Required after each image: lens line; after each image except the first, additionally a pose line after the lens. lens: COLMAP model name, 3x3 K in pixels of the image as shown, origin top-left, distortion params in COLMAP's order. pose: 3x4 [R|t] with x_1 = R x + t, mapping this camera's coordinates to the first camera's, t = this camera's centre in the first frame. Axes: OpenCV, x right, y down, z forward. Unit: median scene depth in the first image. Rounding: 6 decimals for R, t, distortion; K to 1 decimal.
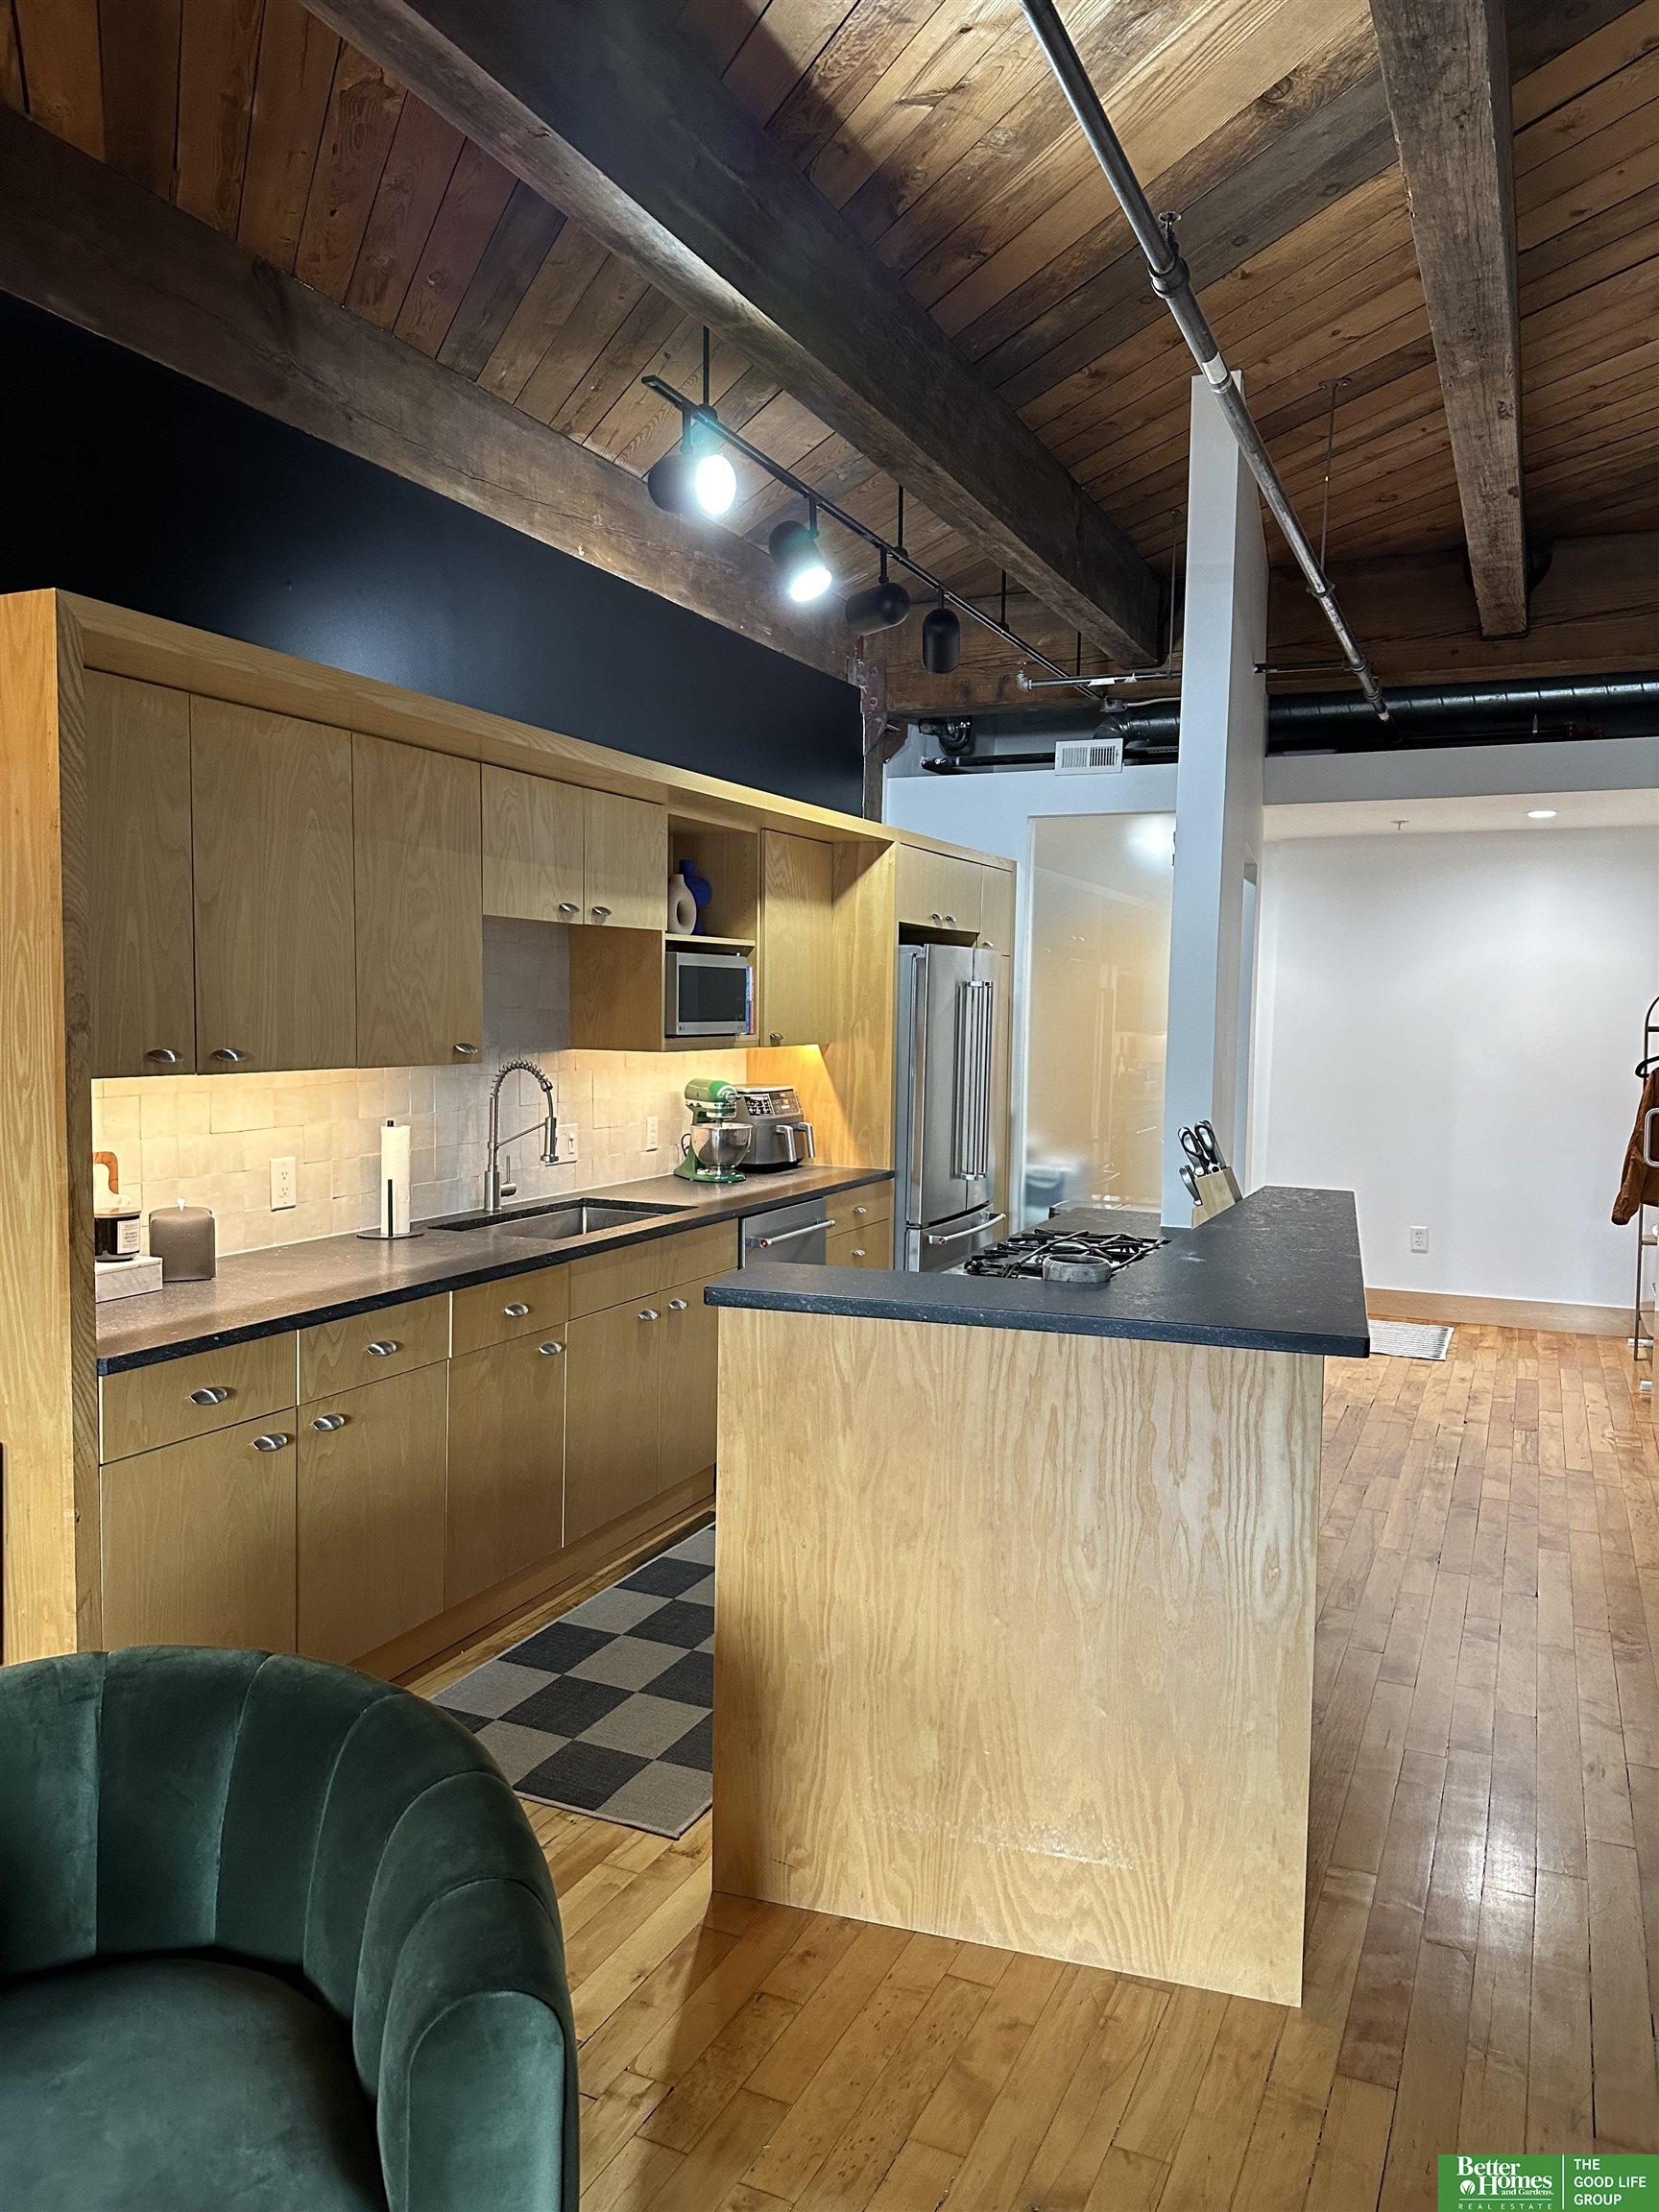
lens RADIAL K [[1564.7, 0, 826.6], [0, 1564.7, 1112.0], [0, 0, 1]] dist [0.050857, -0.031933]
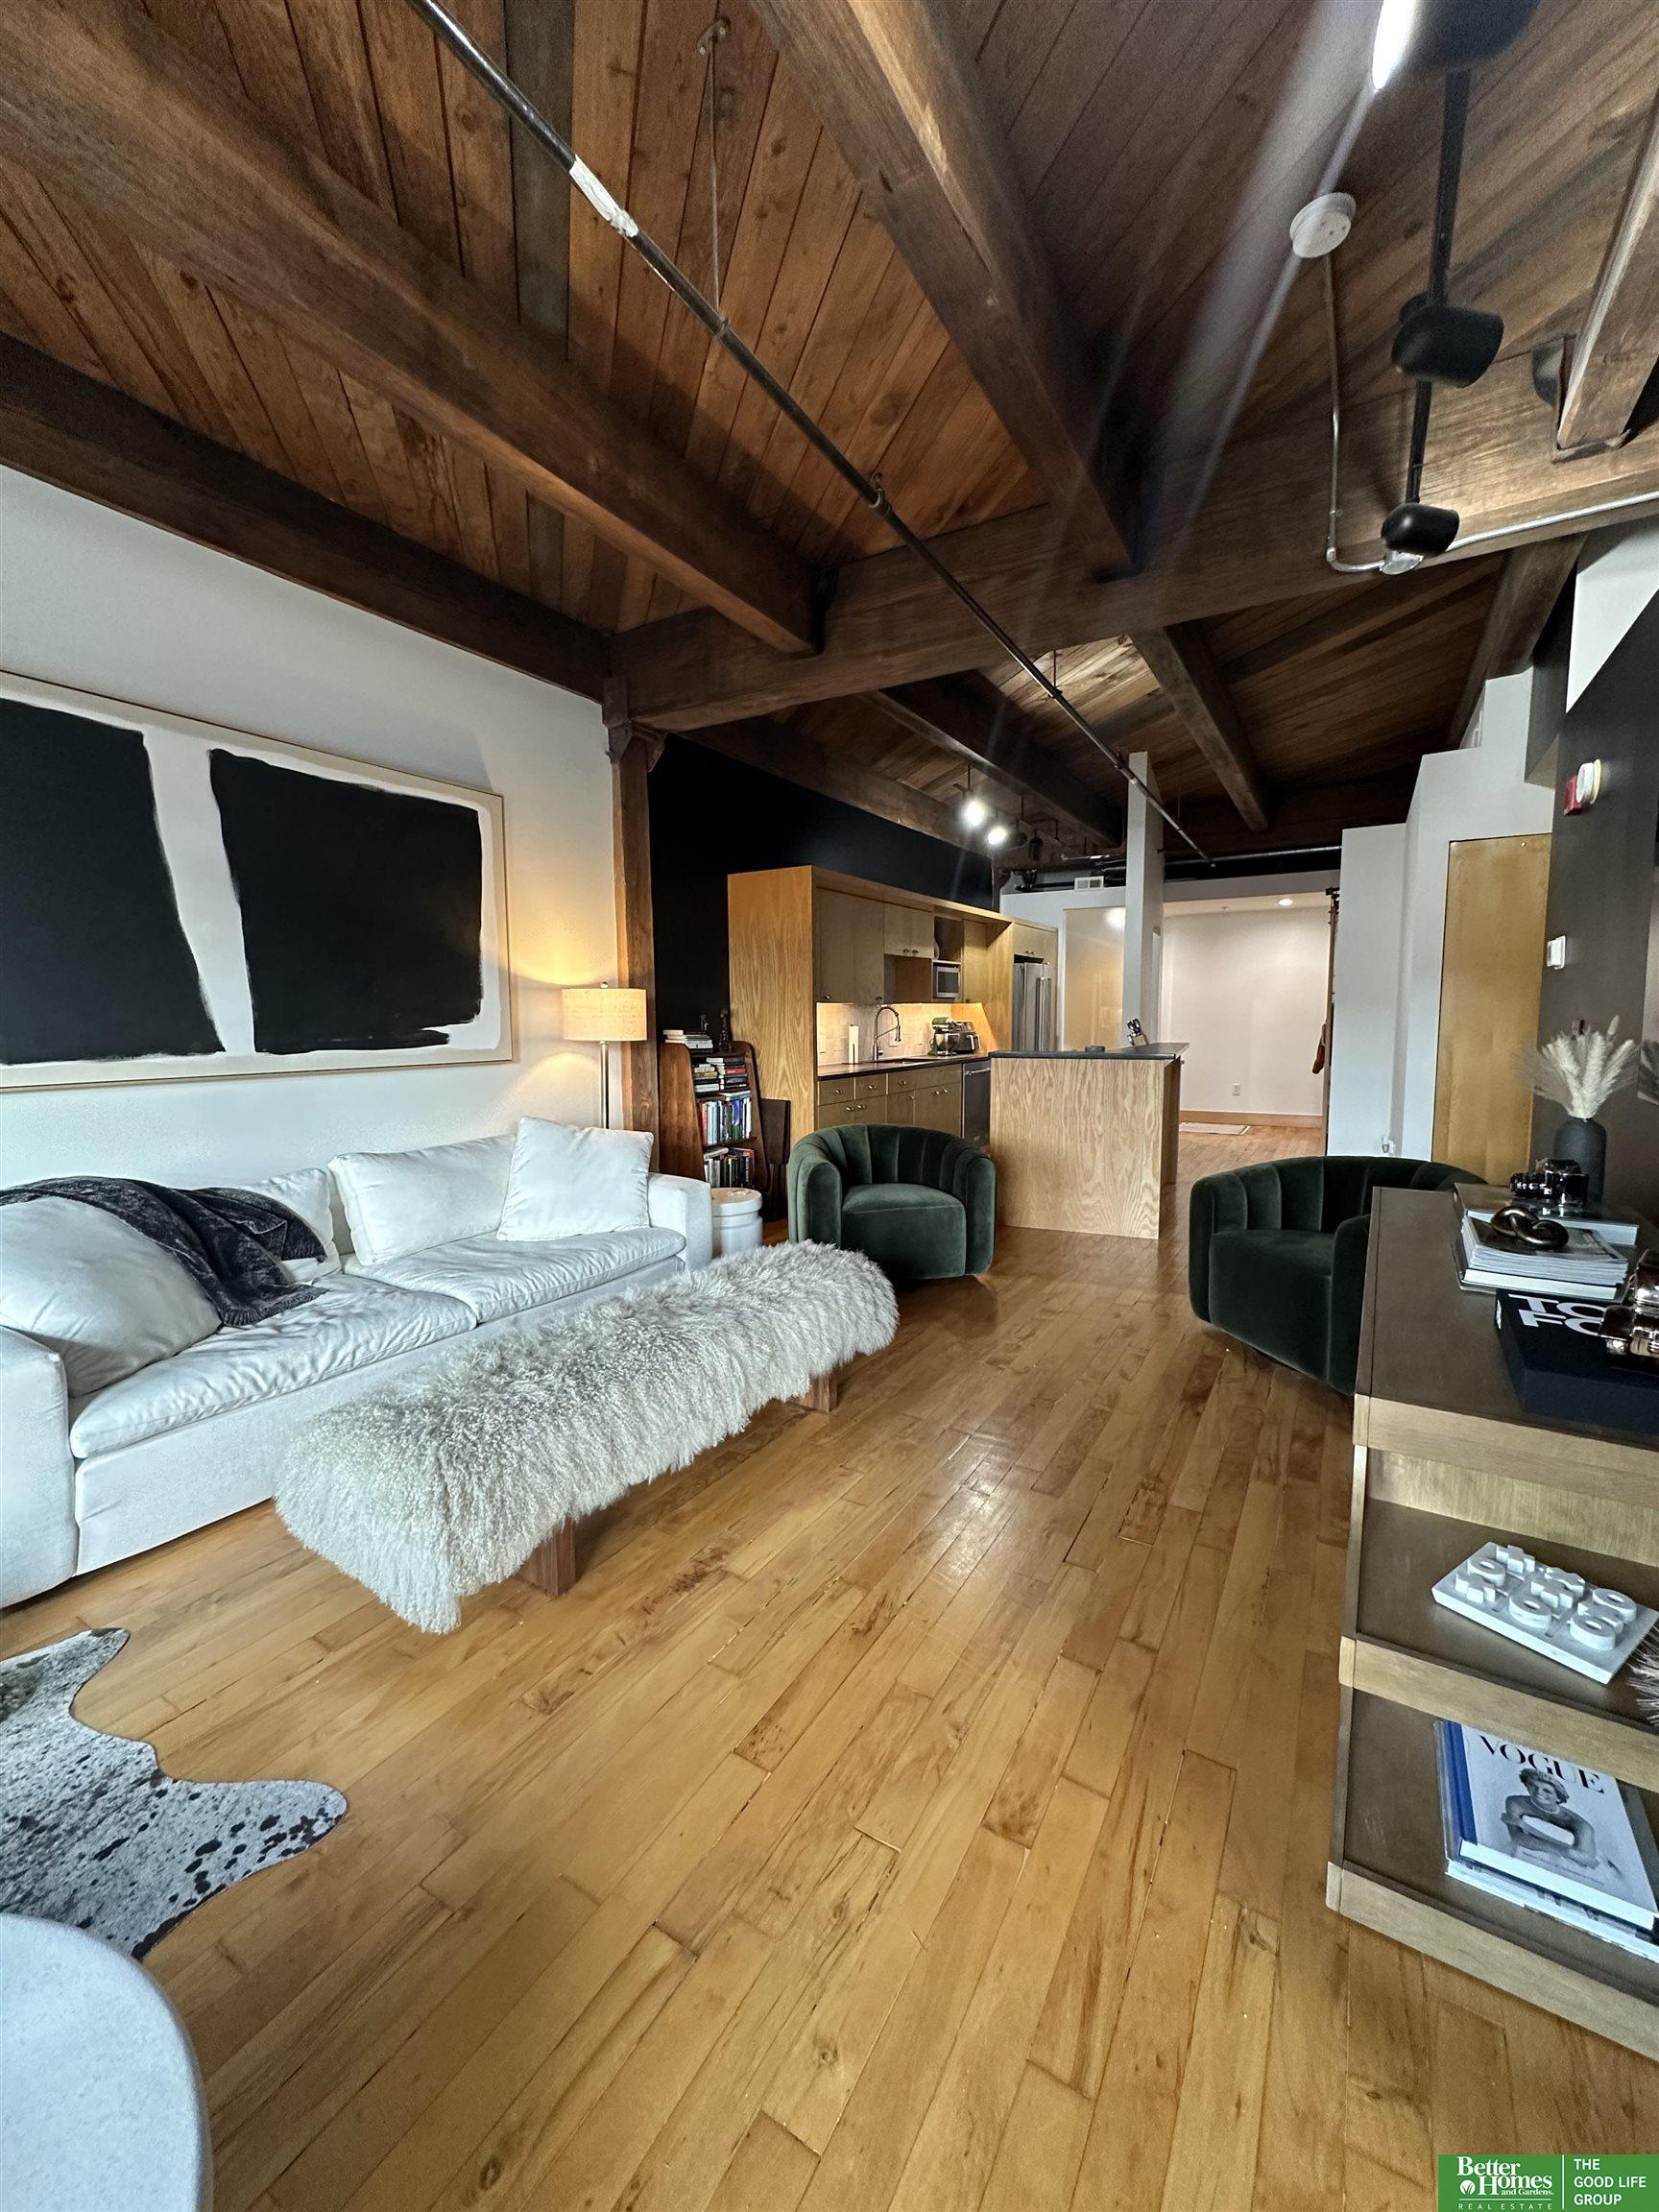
lens RADIAL K [[883.9, 0, 832.7], [0, 883.9, 1099.7], [0, 0, 1]] dist [-0.001672, -0.000007]
pose [[0.994116, -0.012903, -0.107554, -0.099442], [0.015950, 0.999494, 0.027515, 0.073409], [0.107144, -0.029069, 0.993818, -0.481691]]
